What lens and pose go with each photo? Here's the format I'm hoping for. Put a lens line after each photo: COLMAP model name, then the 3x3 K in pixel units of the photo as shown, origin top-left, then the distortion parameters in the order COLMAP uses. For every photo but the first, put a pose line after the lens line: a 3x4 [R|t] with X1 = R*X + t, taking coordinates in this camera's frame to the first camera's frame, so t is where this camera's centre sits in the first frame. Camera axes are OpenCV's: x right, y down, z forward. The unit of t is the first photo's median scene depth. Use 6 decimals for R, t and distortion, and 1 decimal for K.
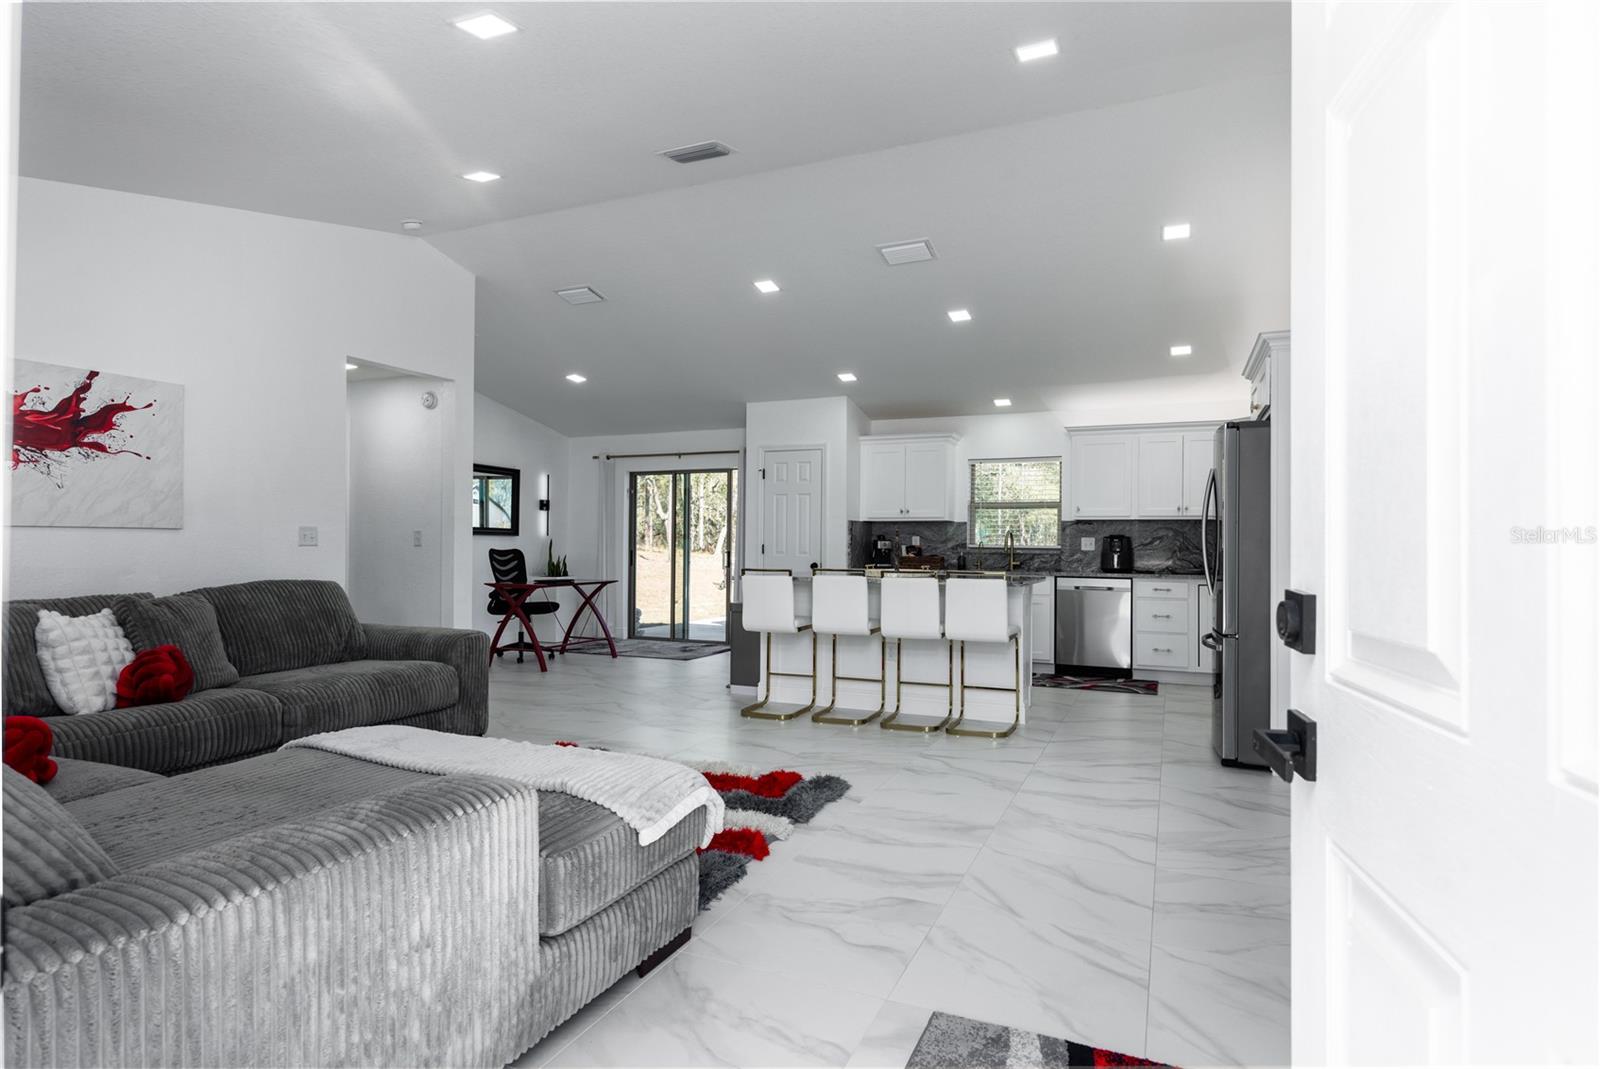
lens RADIAL K [[843.9, 0, 790.8], [0, 843.9, 537.7], [0, 0, 1]] dist [-0.008839, 0.000456]
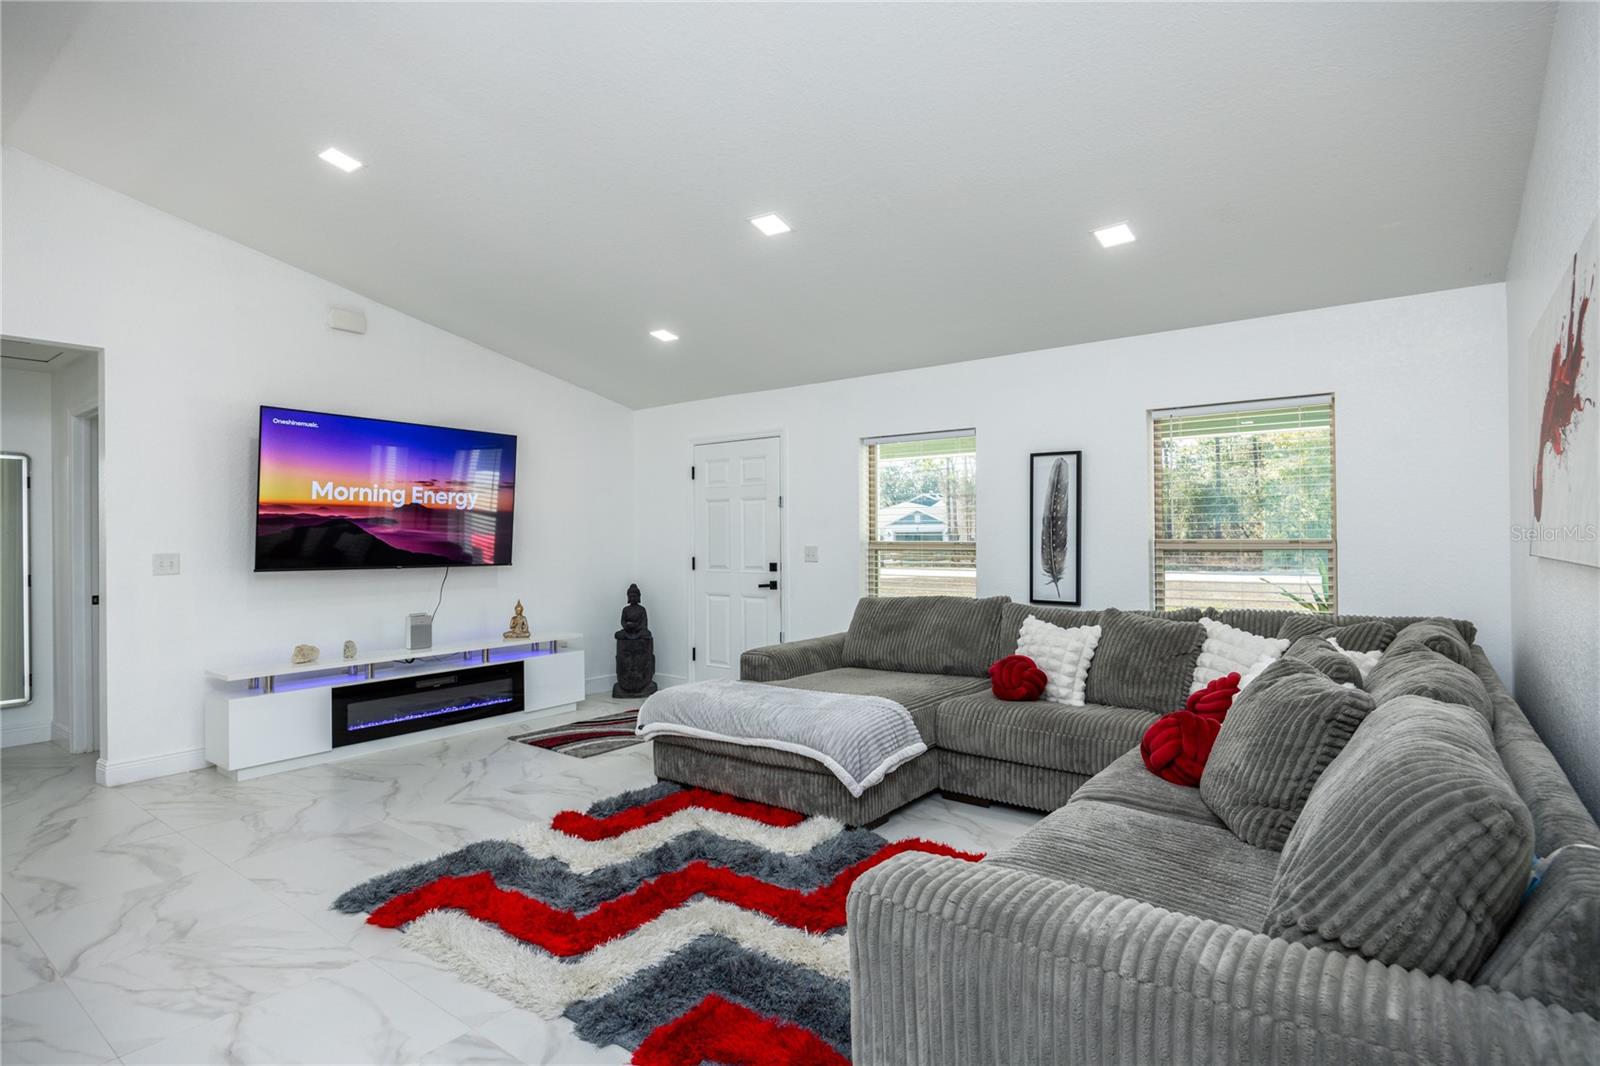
lens RADIAL K [[824.0, 0, 804.4], [0, 824.0, 529.6], [0, 0, 1]] dist [-0.008357, 0.001244]
pose [[-0.972770, 0.003754, 0.231744, -0.266764], [0.001252, 0.999939, -0.010939, -0.015520], [-0.231771, -0.010351, -0.972715, 0.853087]]
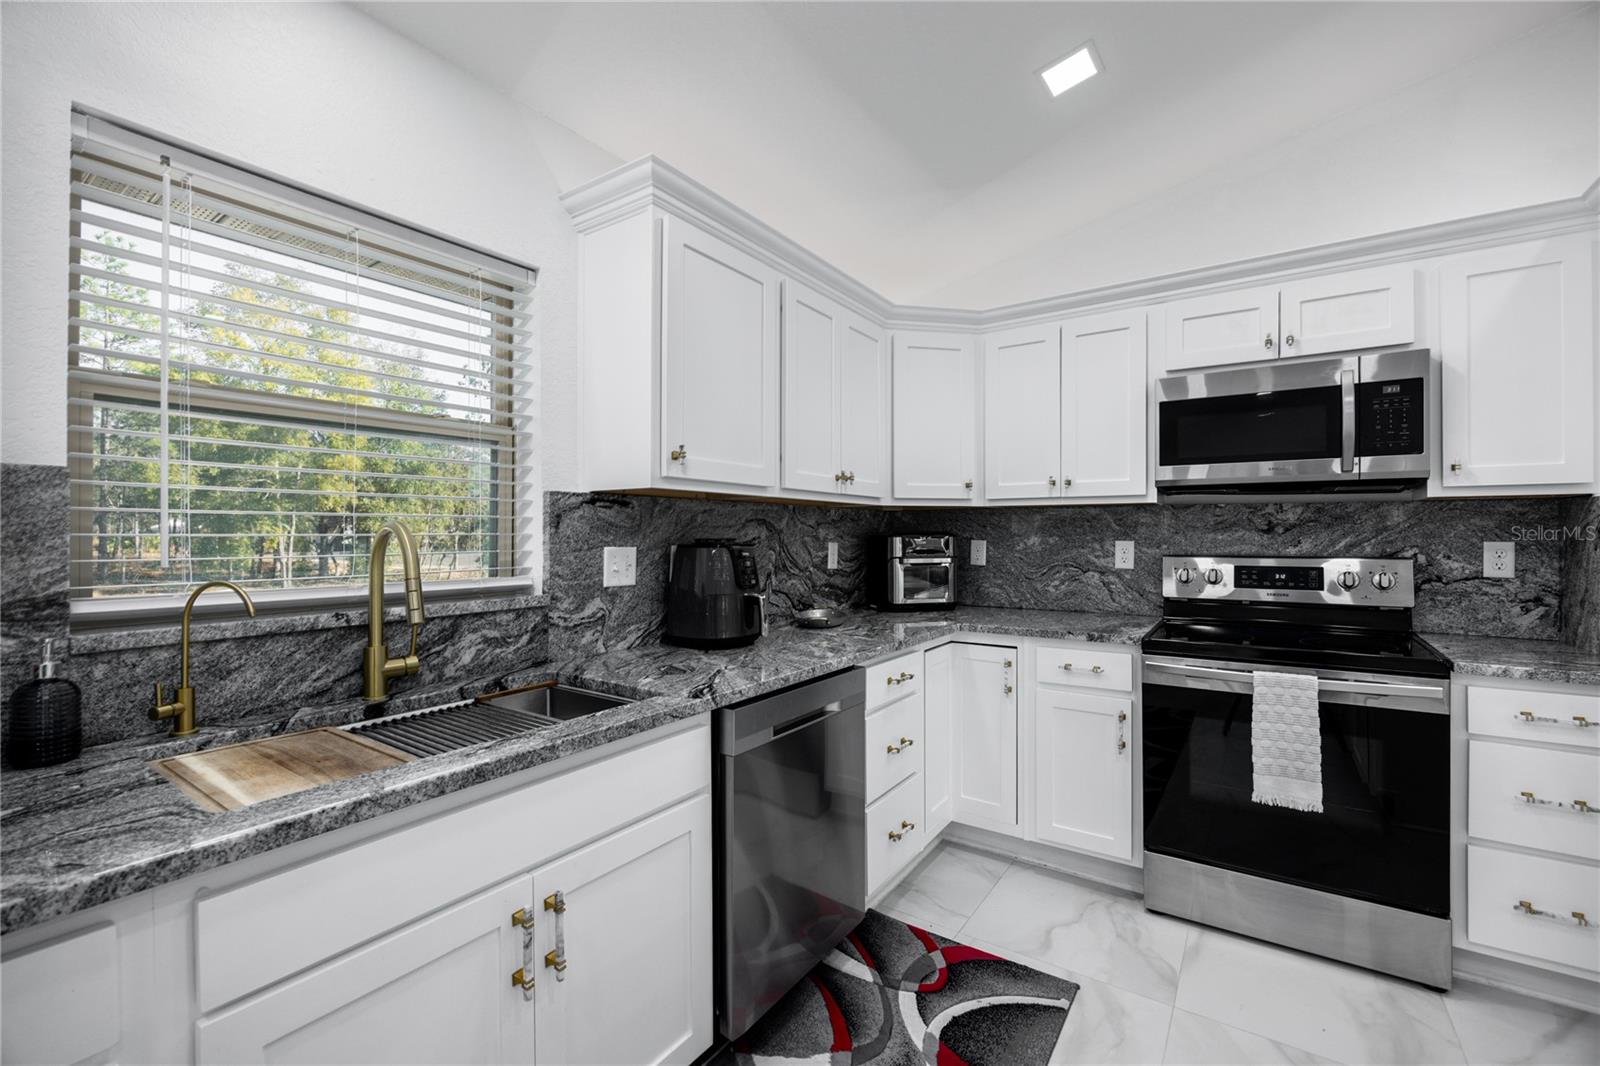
lens RADIAL K [[671.1, 0, 803.7], [0, 671.1, 531.8], [0, 0, 1]] dist [-0.011723, 0.000174]
pose [[0.174393, -0.007301, 0.984649, 0.116330], [-0.005112, 0.999952, 0.008320, -0.008699], [-0.984663, -0.006484, 0.174347, 0.923890]]
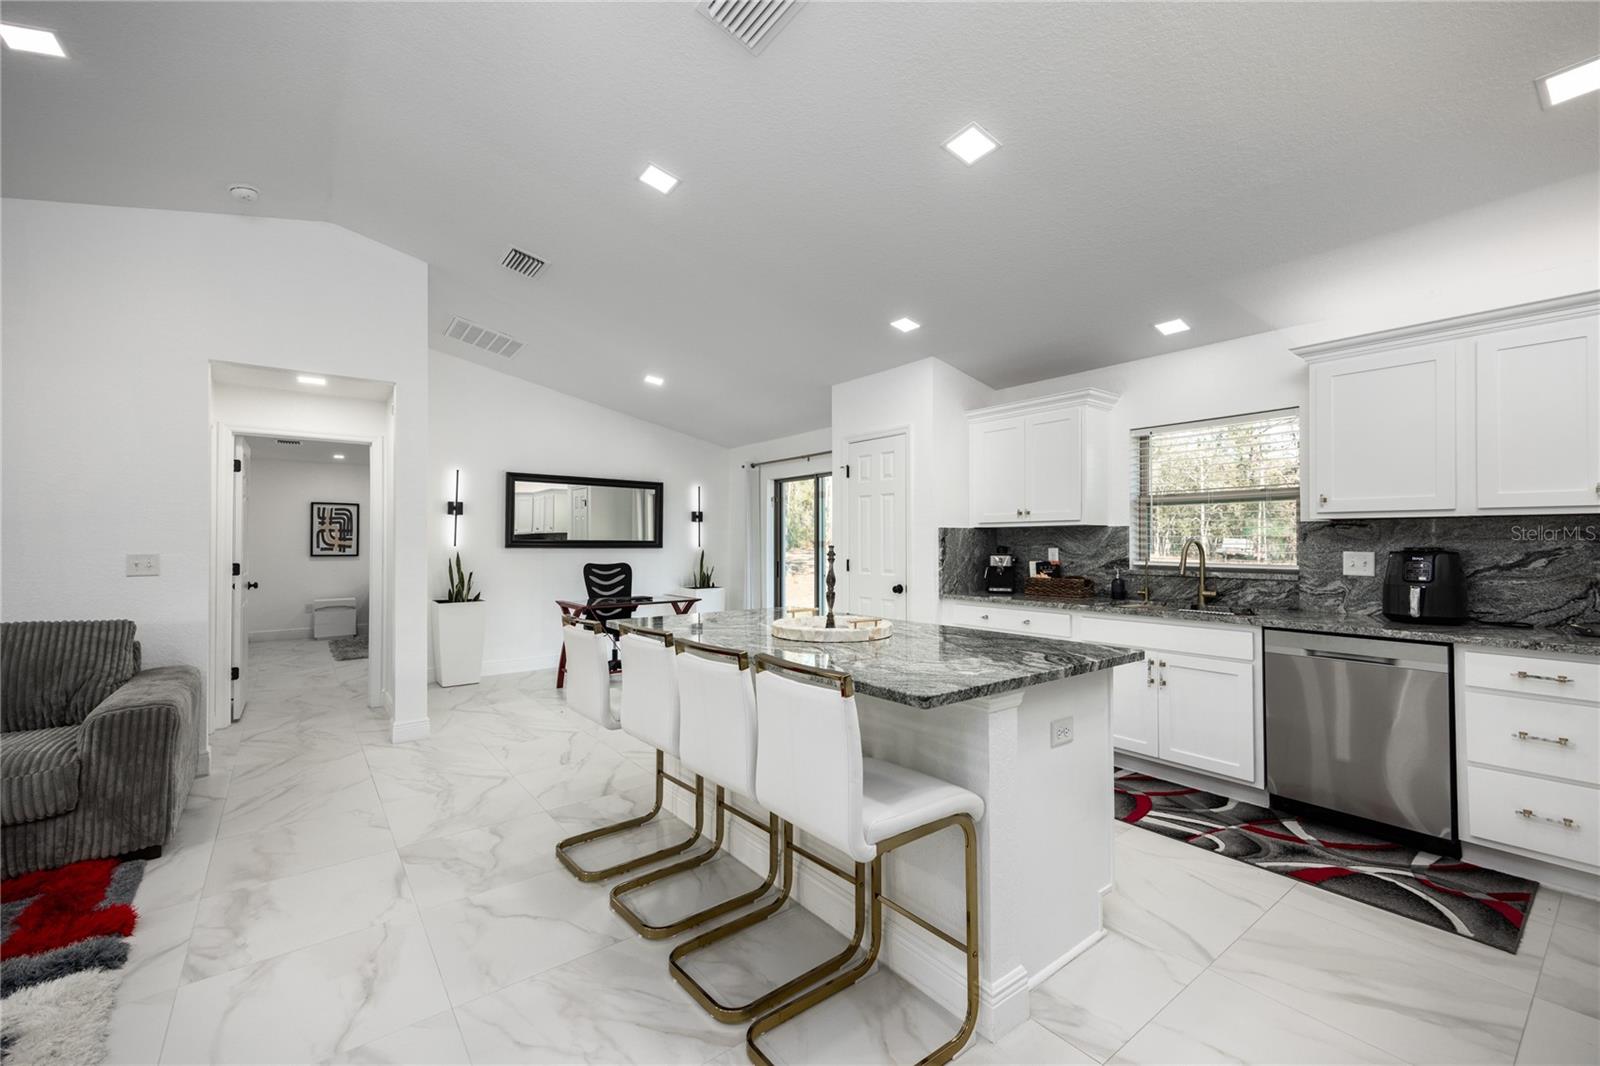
lens RADIAL K [[656.2, 0, 800.0], [0, 656.2, 533.0], [0, 0, 1]] dist [0.008616, -0.000456]
pose [[0.882719, -0.016547, -0.469610, 0.247552], [0.013781, 0.999862, -0.009327, -0.013413], [0.469700, 0.001761, 0.882825, 0.486032]]
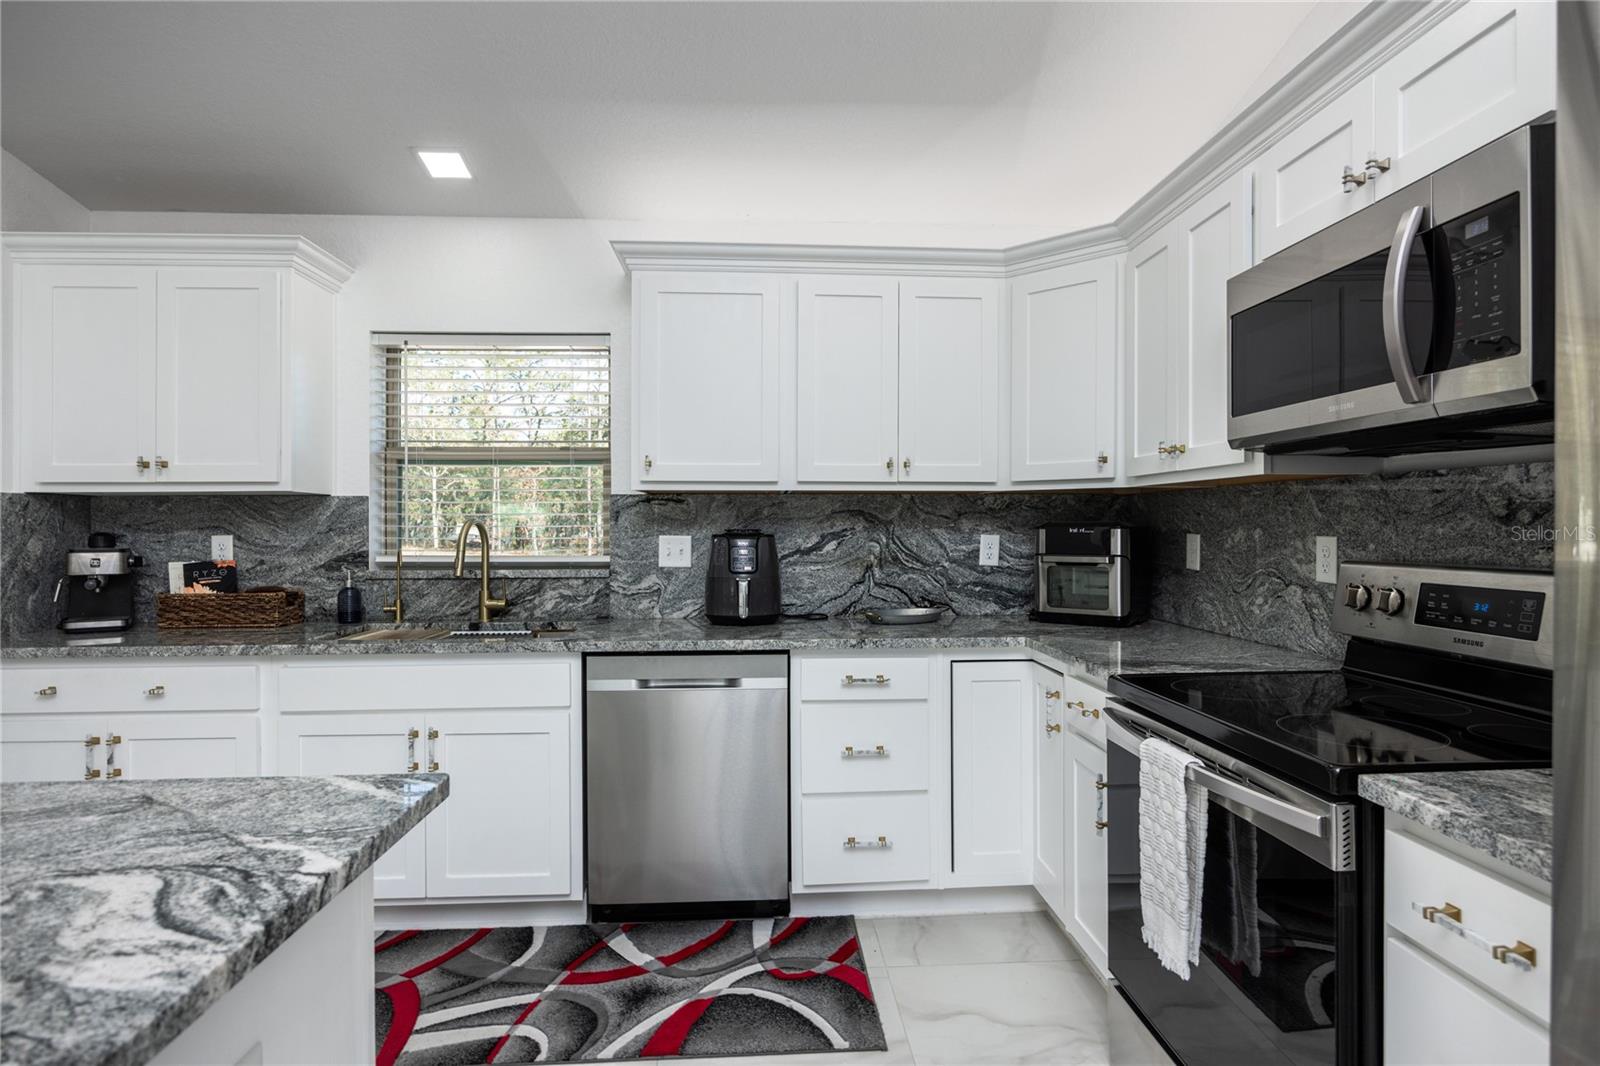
lens RADIAL K [[824.0, 0, 804.4], [0, 824.0, 529.6], [0, 0, 1]] dist [-0.008357, 0.001244]
pose [[0.883805, -0.013871, 0.467650, 0.232257], [0.006846, 0.999837, 0.016718, -0.009545], [-0.467806, -0.011574, 0.883756, 0.647830]]
